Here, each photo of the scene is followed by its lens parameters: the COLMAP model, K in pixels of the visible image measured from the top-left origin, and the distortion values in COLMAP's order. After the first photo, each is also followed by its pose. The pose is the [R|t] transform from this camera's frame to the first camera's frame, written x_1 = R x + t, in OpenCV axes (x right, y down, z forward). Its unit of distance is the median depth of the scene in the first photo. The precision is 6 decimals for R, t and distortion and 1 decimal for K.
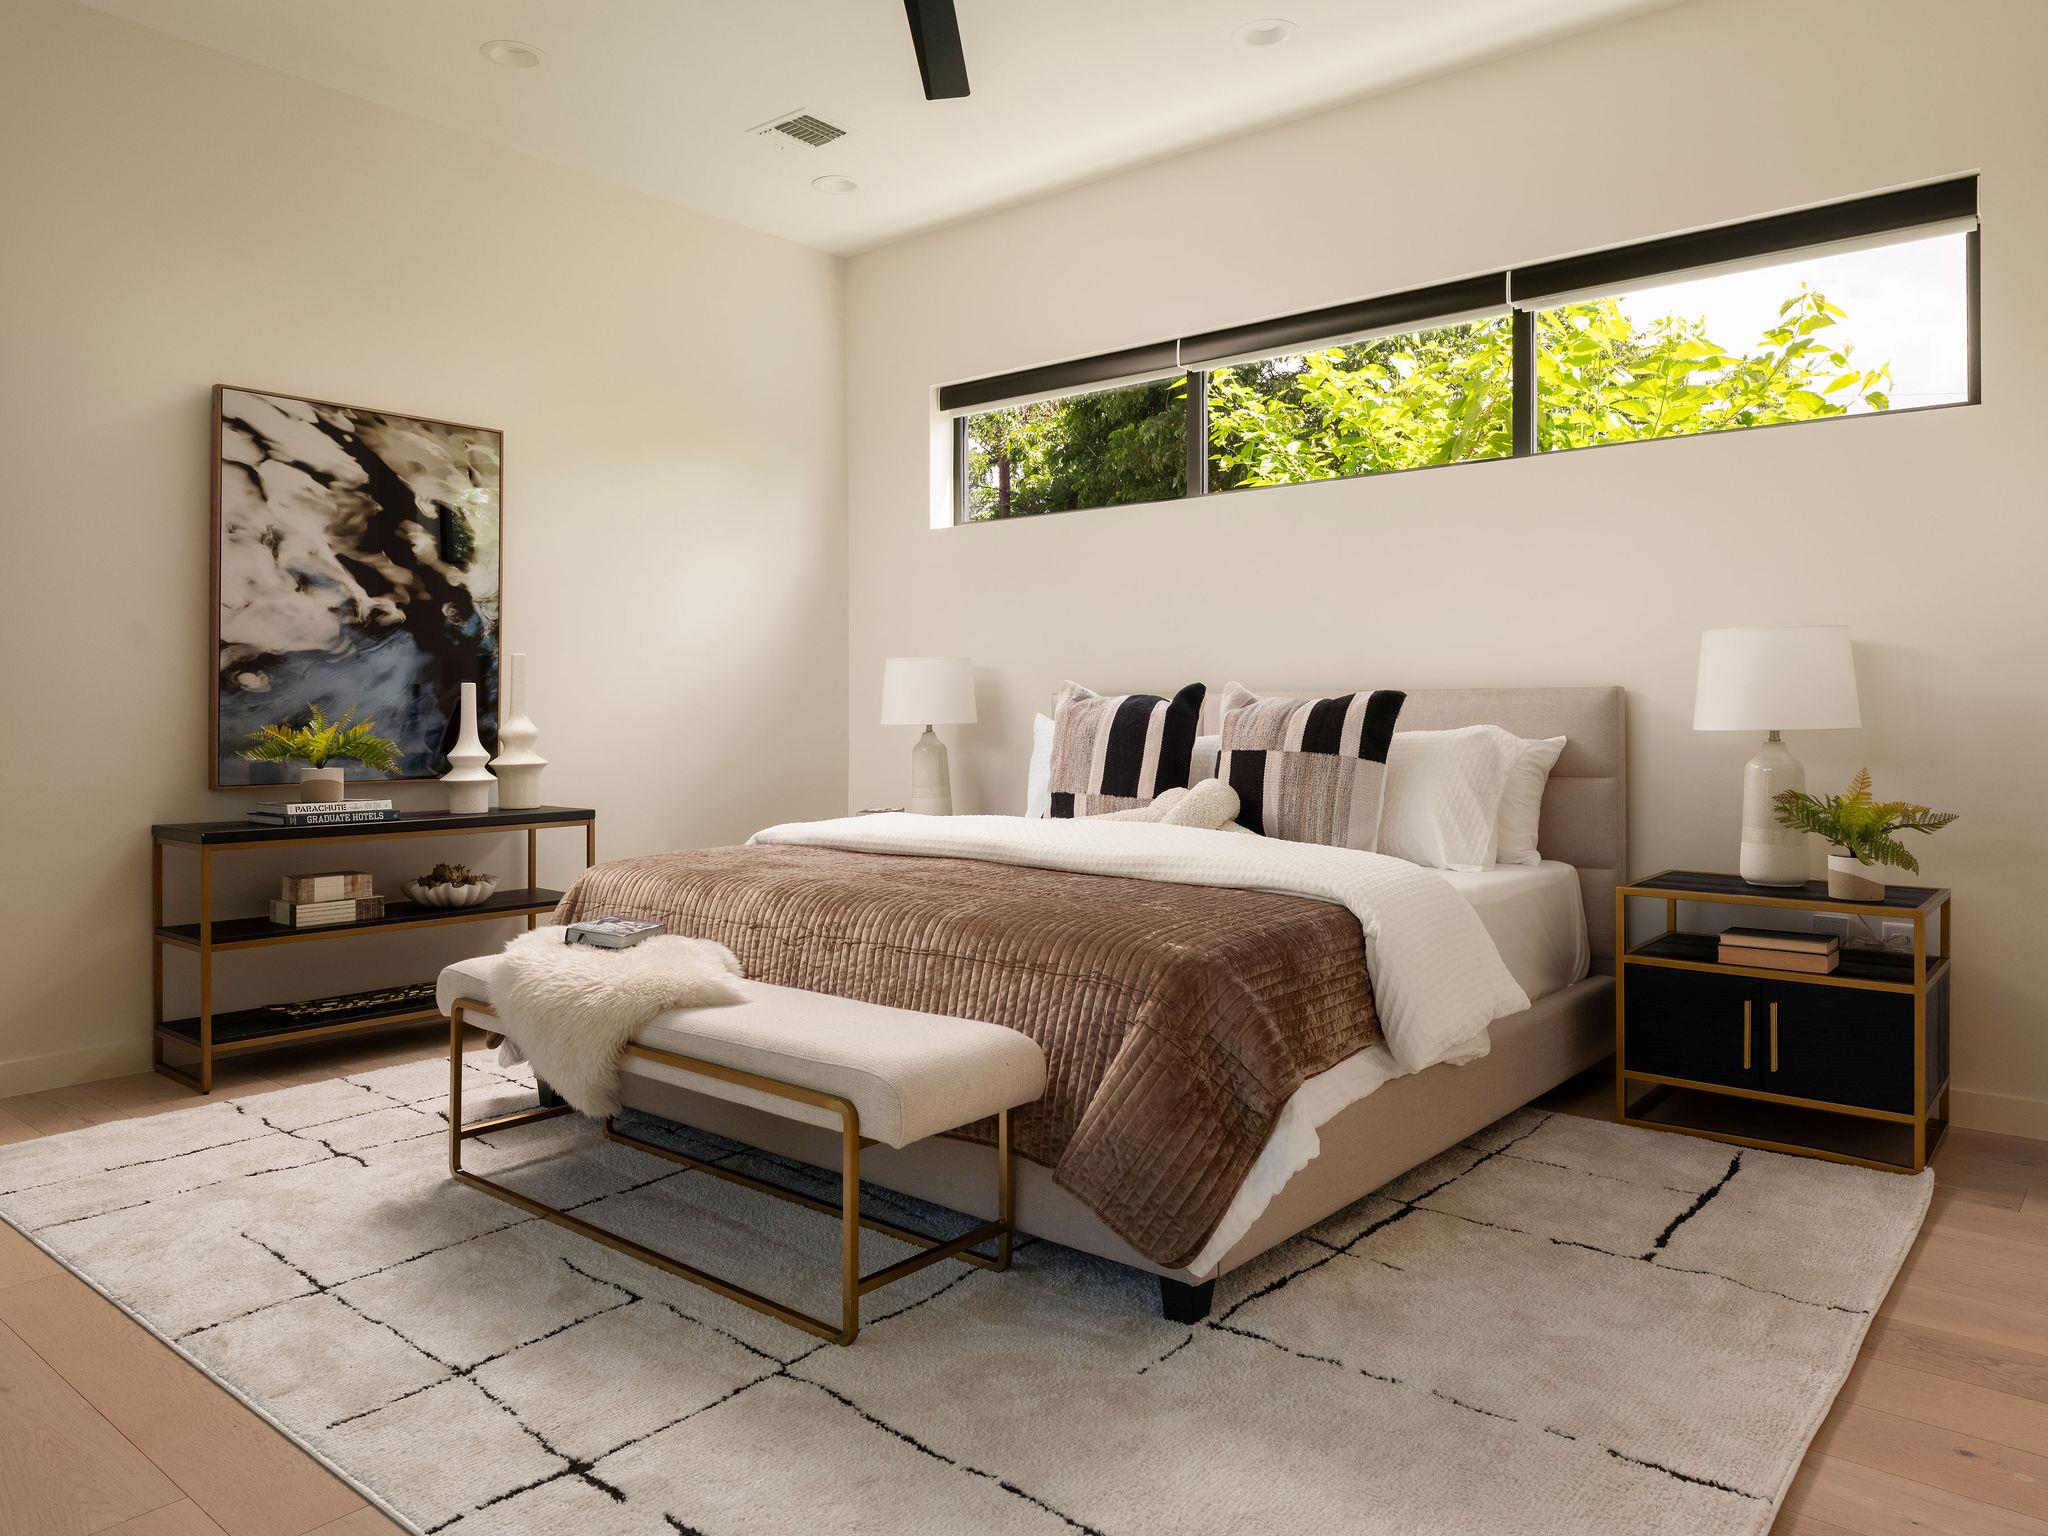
lens RADIAL K [[1387.2, 0, 1024.0], [0, 1387.2, 768.0], [0, 0, 1]] dist [0.003316, -0.006352]
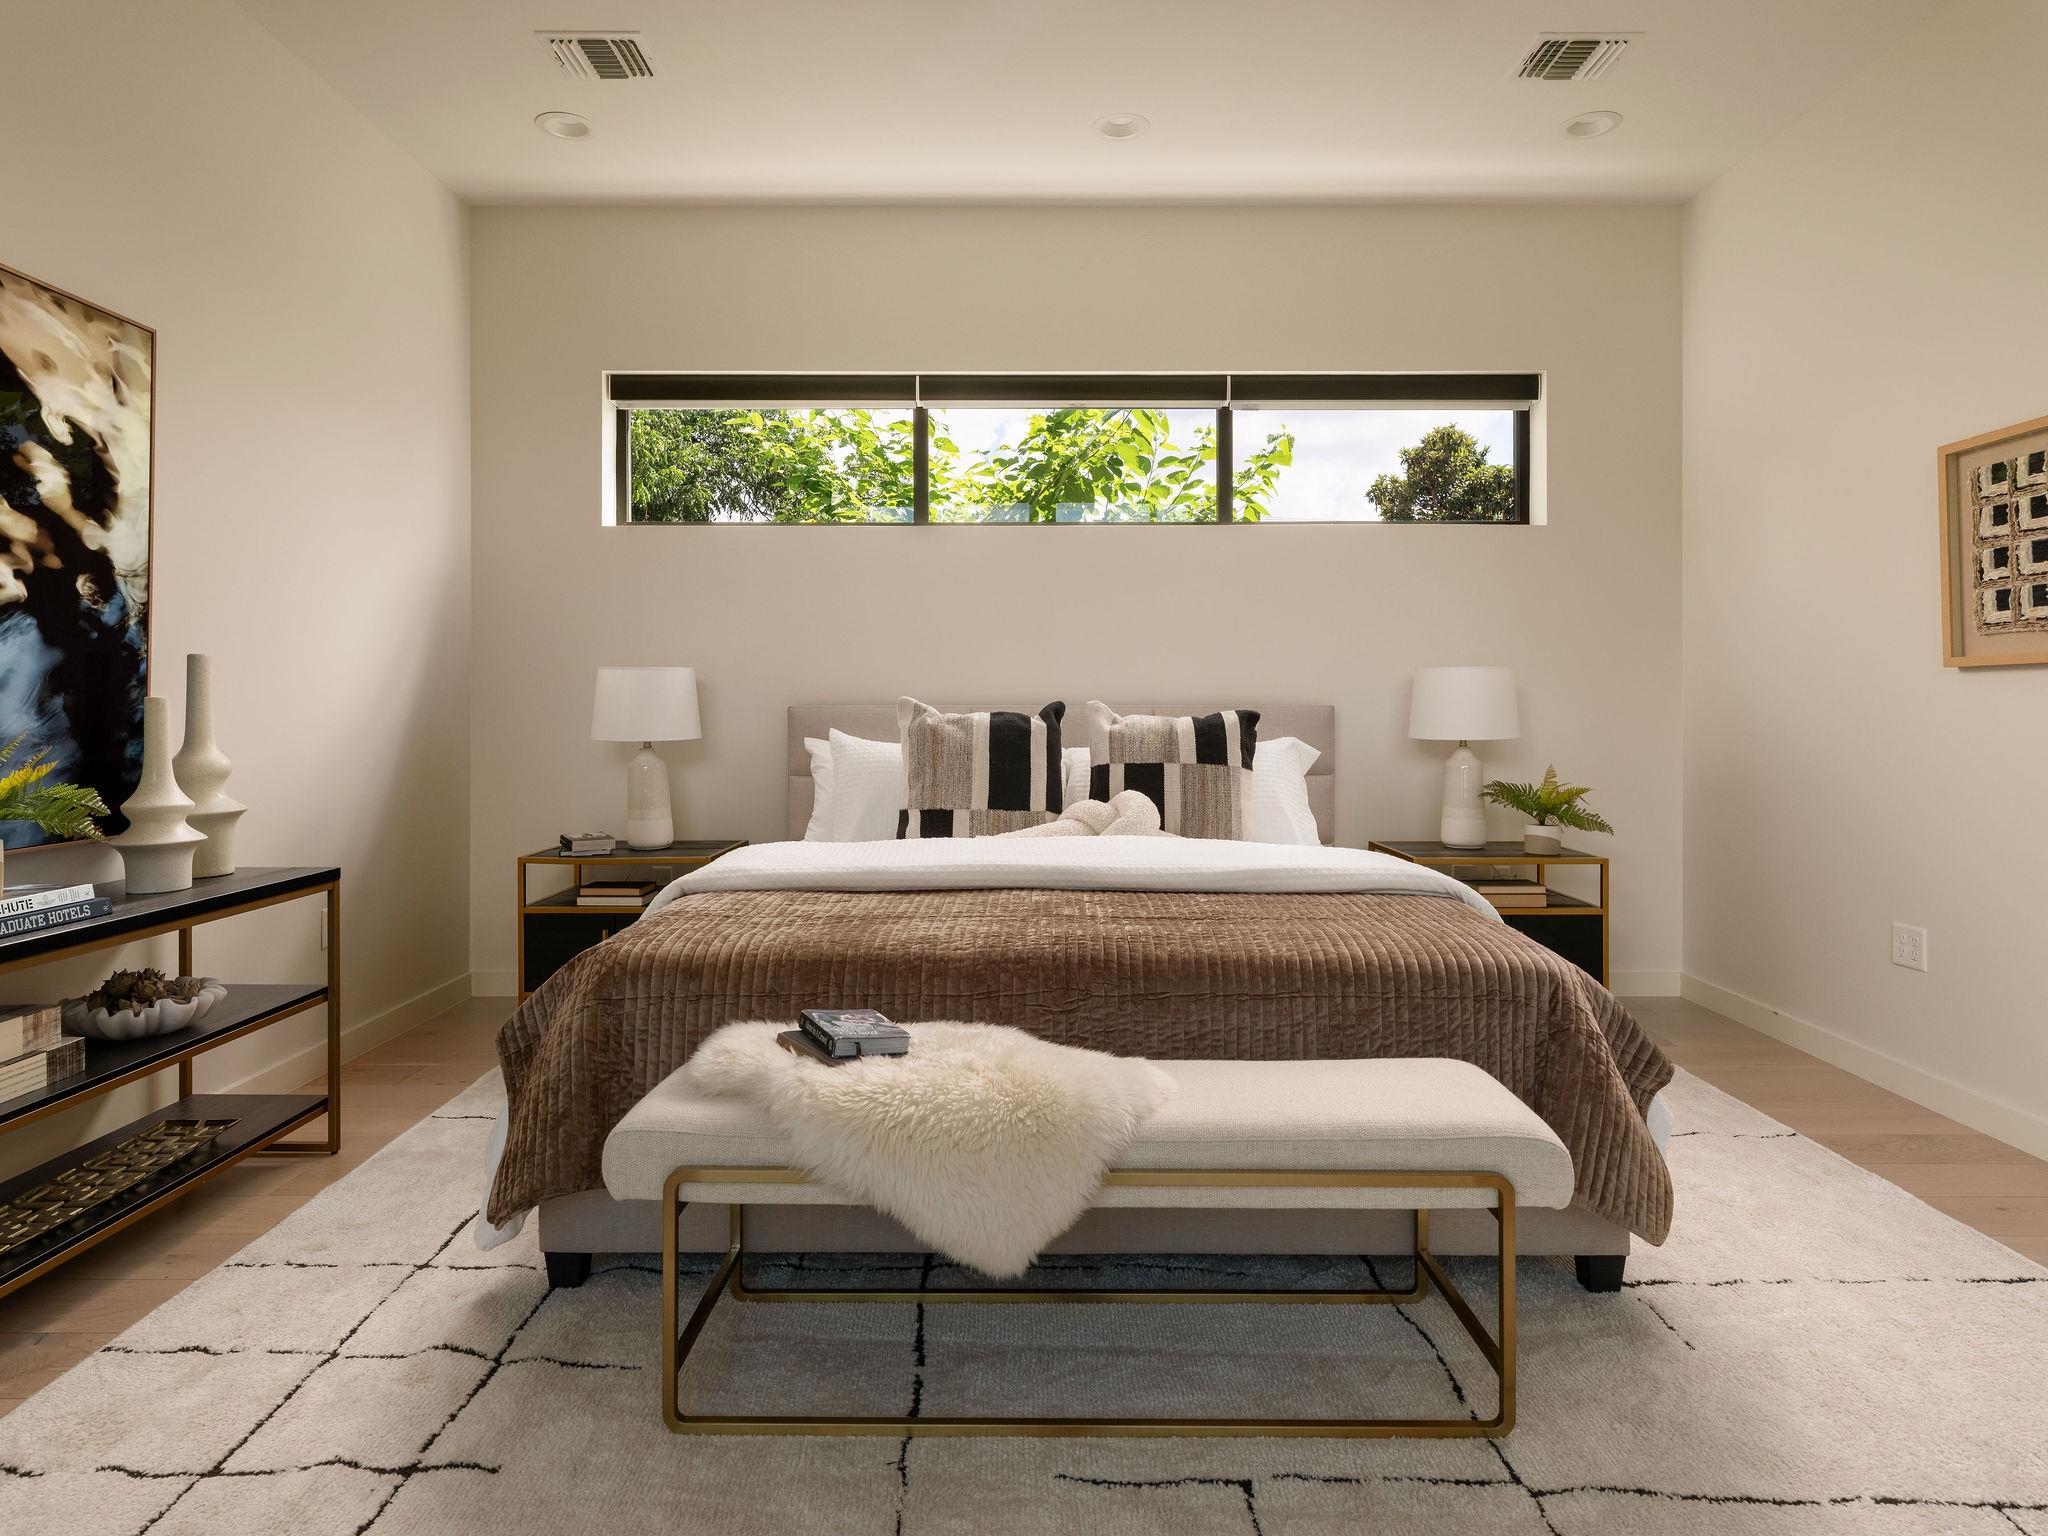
lens RADIAL K [[1133.6, 0, 1024.7], [0, 1133.6, 742.6], [0, 0, 1]] dist [0.000087, -0.001267]
pose [[0.768512, -0.021780, 0.639465, -0.425981], [0.025537, 0.999668, 0.003358, -0.029893], [-0.639326, 0.013749, 0.768813, 0.306190]]
